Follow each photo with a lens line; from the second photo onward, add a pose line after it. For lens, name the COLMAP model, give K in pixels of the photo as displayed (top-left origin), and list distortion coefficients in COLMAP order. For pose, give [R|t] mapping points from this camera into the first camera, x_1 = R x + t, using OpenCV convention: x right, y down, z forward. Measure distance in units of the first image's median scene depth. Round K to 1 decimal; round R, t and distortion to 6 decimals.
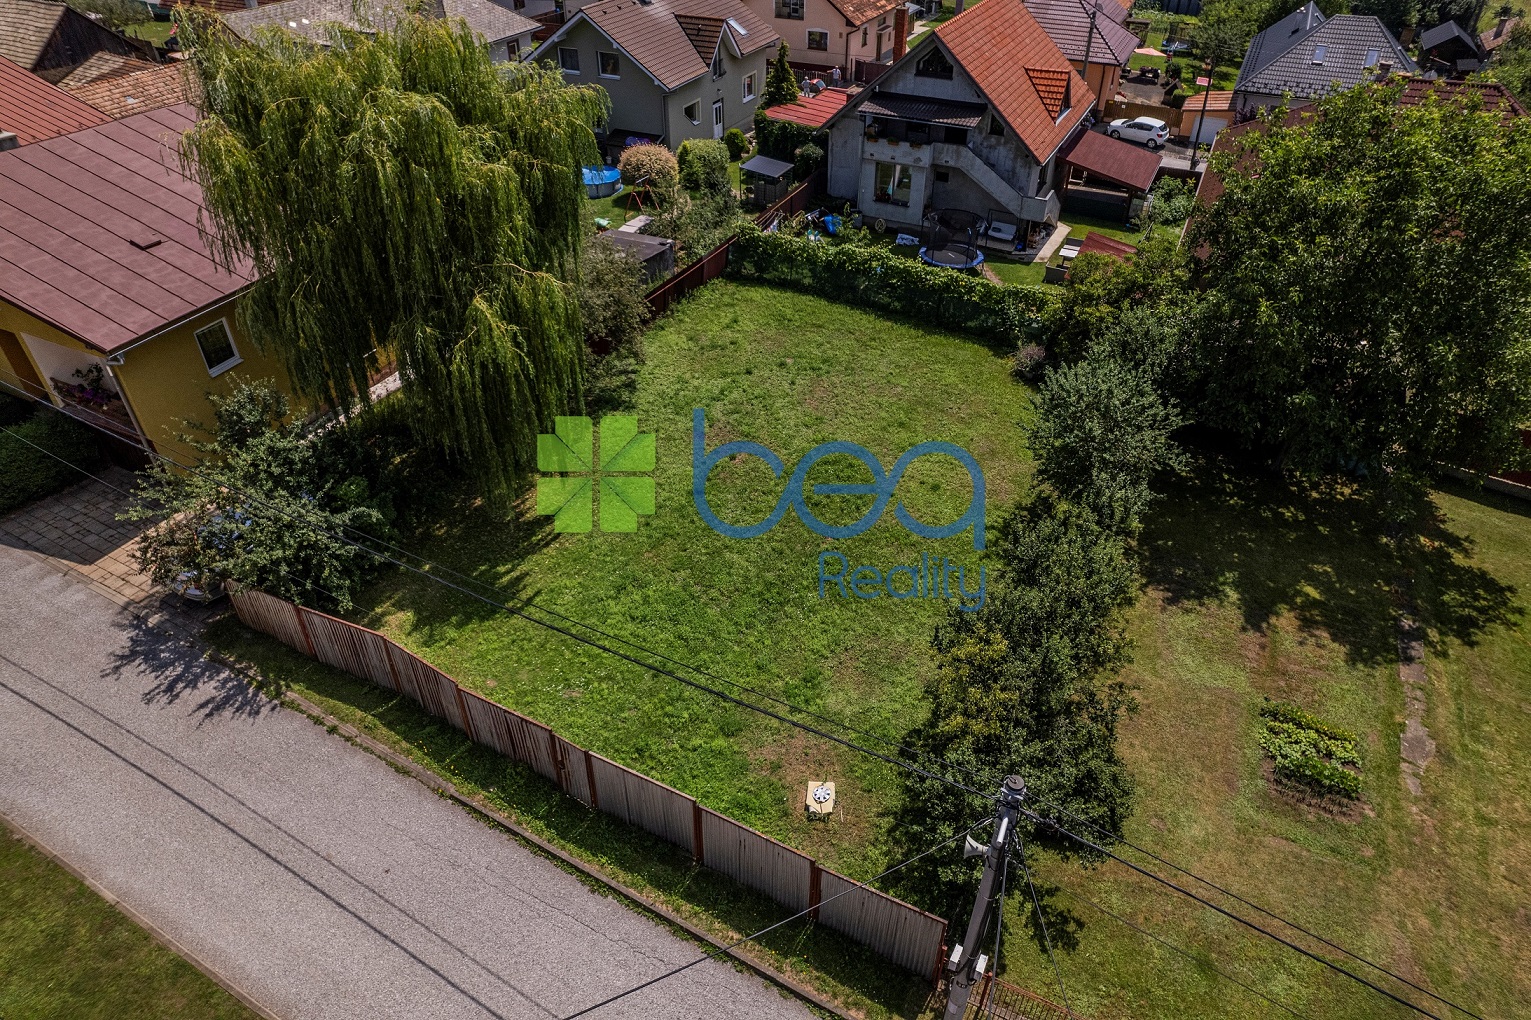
lens RADIAL K [[969.6, 0, 769.5], [0, 969.6, 511.8], [0, 0, 1]] dist [-0.086309, 0.074417]
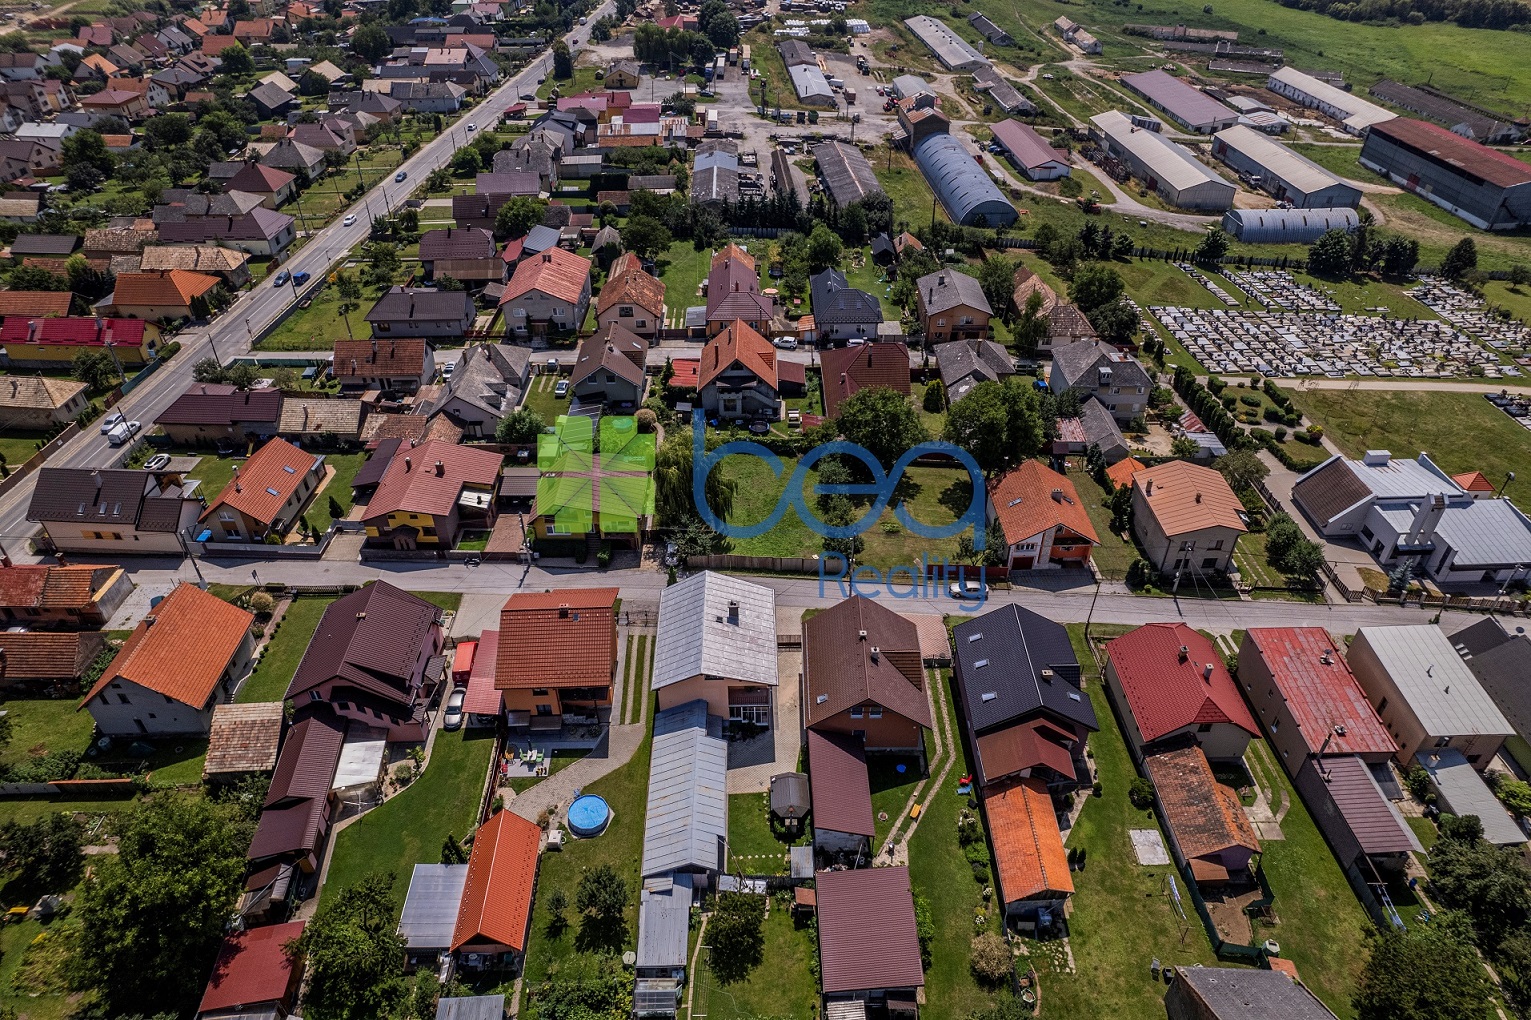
lens RADIAL K [[969.6, 0, 769.5], [0, 969.6, 511.8], [0, 0, 1]] dist [-0.086309, 0.074417]
pose [[0.895302, -0.273284, 0.351782, -1.665574], [0.278886, 0.959659, 0.035739, -0.181092], [-0.347358, 0.066110, 0.935399, -3.343532]]
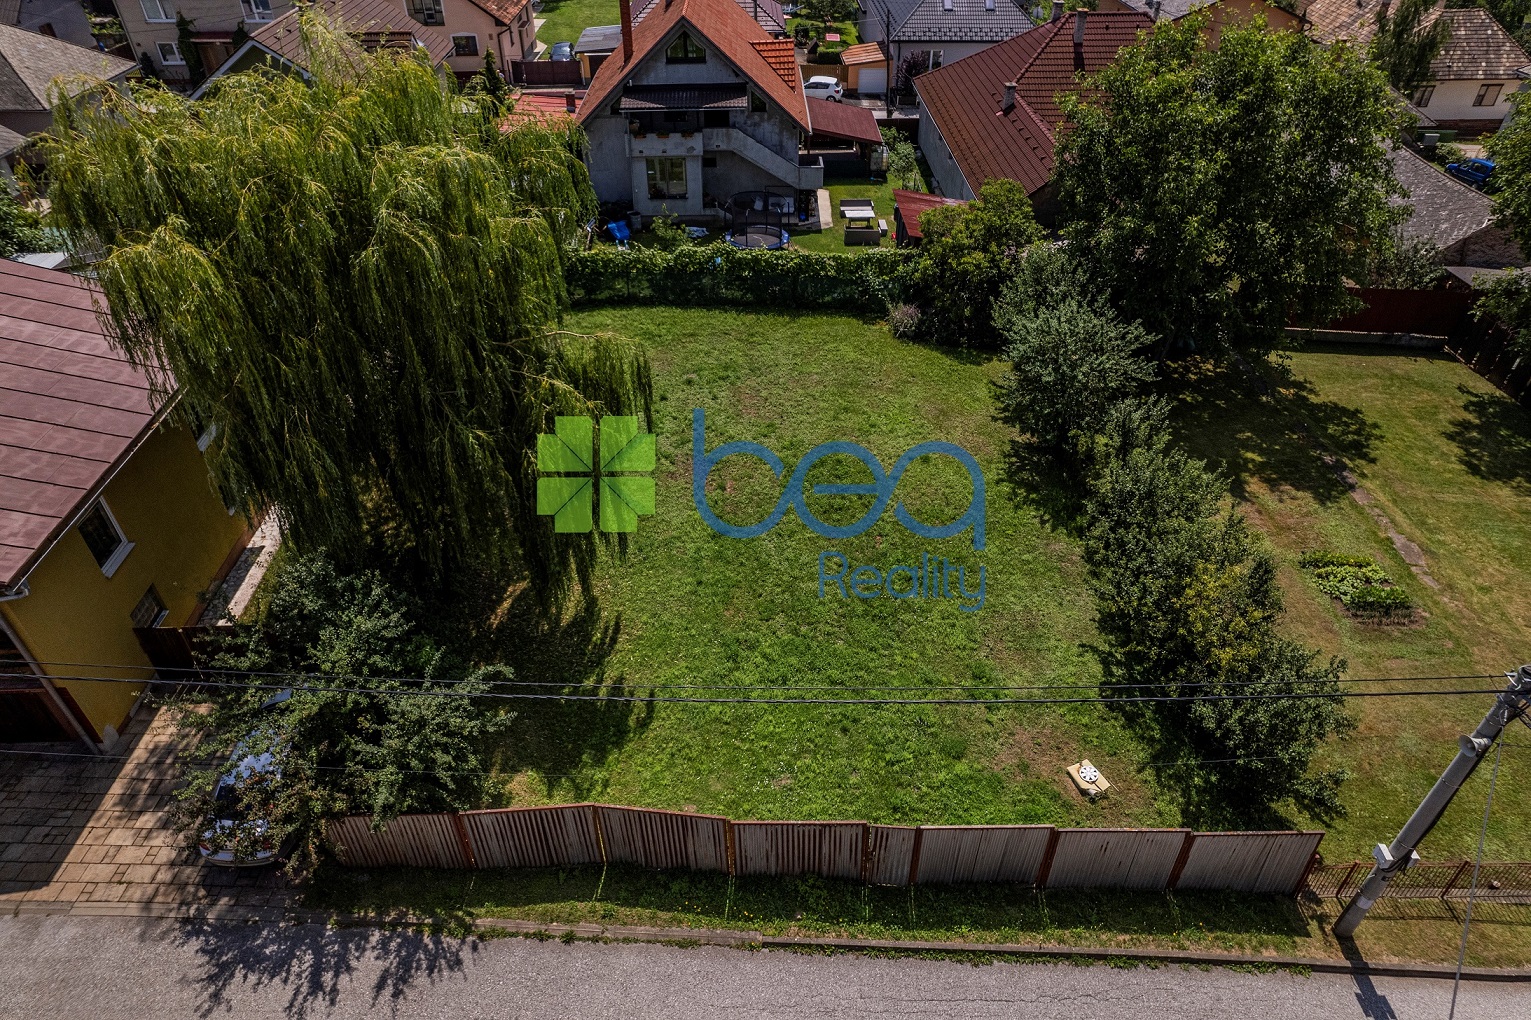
lens RADIAL K [[969.6, 0, 769.5], [0, 969.6, 511.8], [0, 0, 1]] dist [-0.086309, 0.074417]
pose [[0.888956, -0.288993, 0.355304, -0.406305], [0.284727, 0.956368, 0.065504, -0.100109], [-0.358732, 0.042935, 0.932453, 0.141394]]
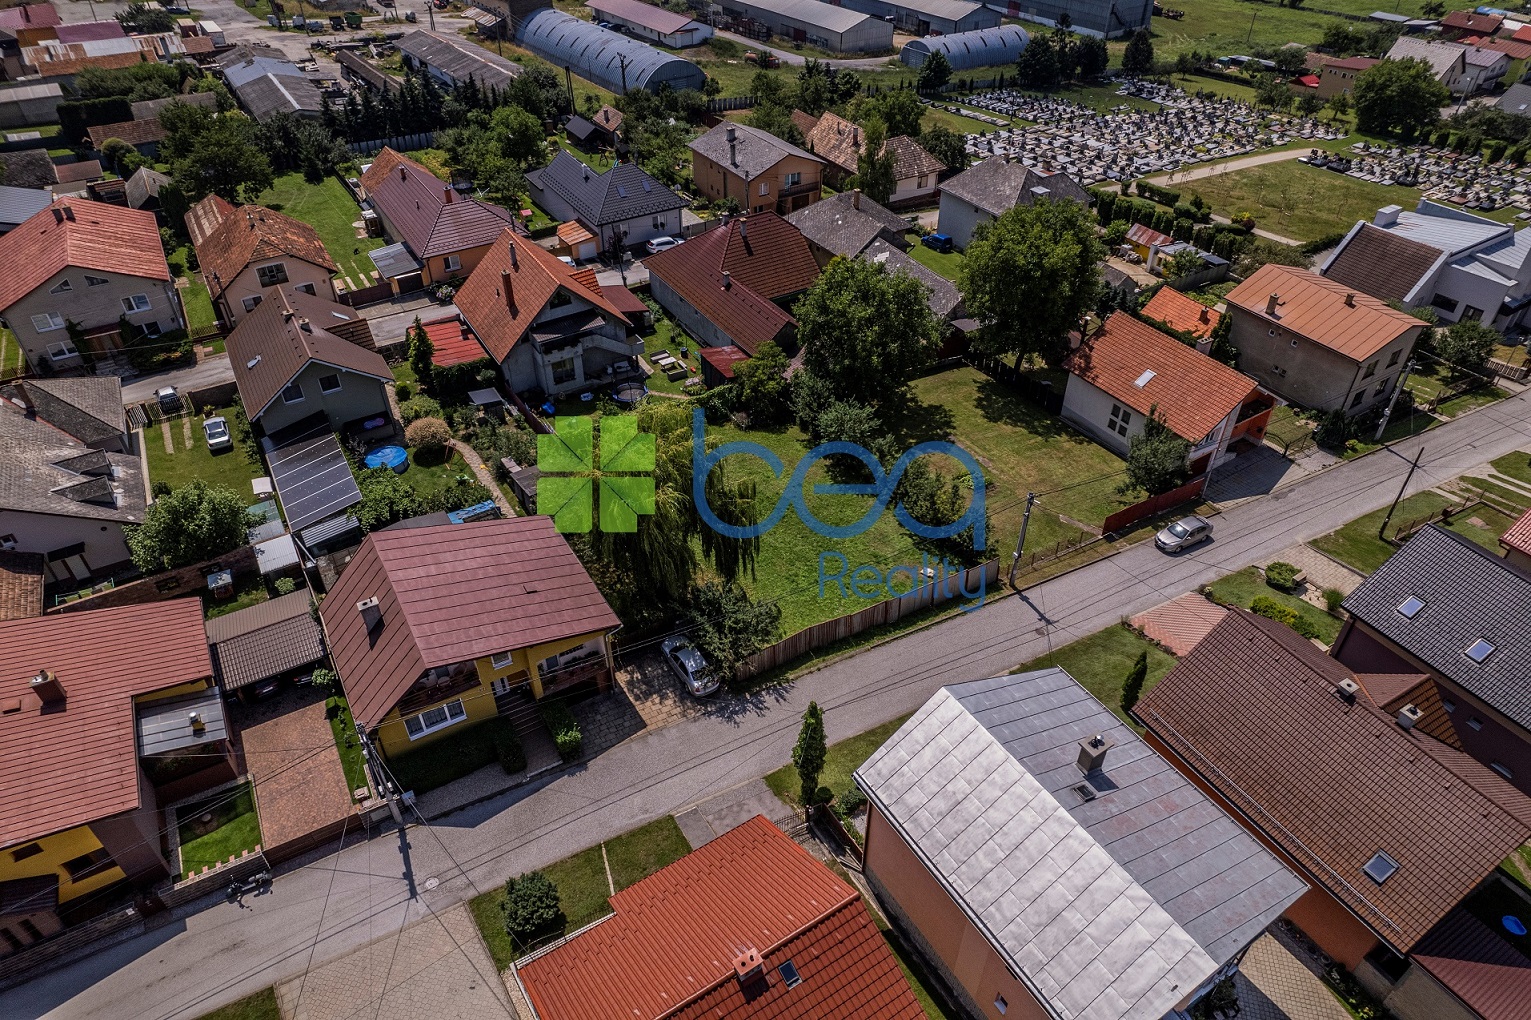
lens RADIAL K [[969.6, 0, 769.5], [0, 969.6, 511.8], [0, 0, 1]] dist [-0.086309, 0.074417]
pose [[0.543052, -0.528211, 0.652754, -1.640383], [0.517811, 0.822620, 0.234880, -0.643975], [-0.661034, 0.210451, 0.720239, -0.692144]]
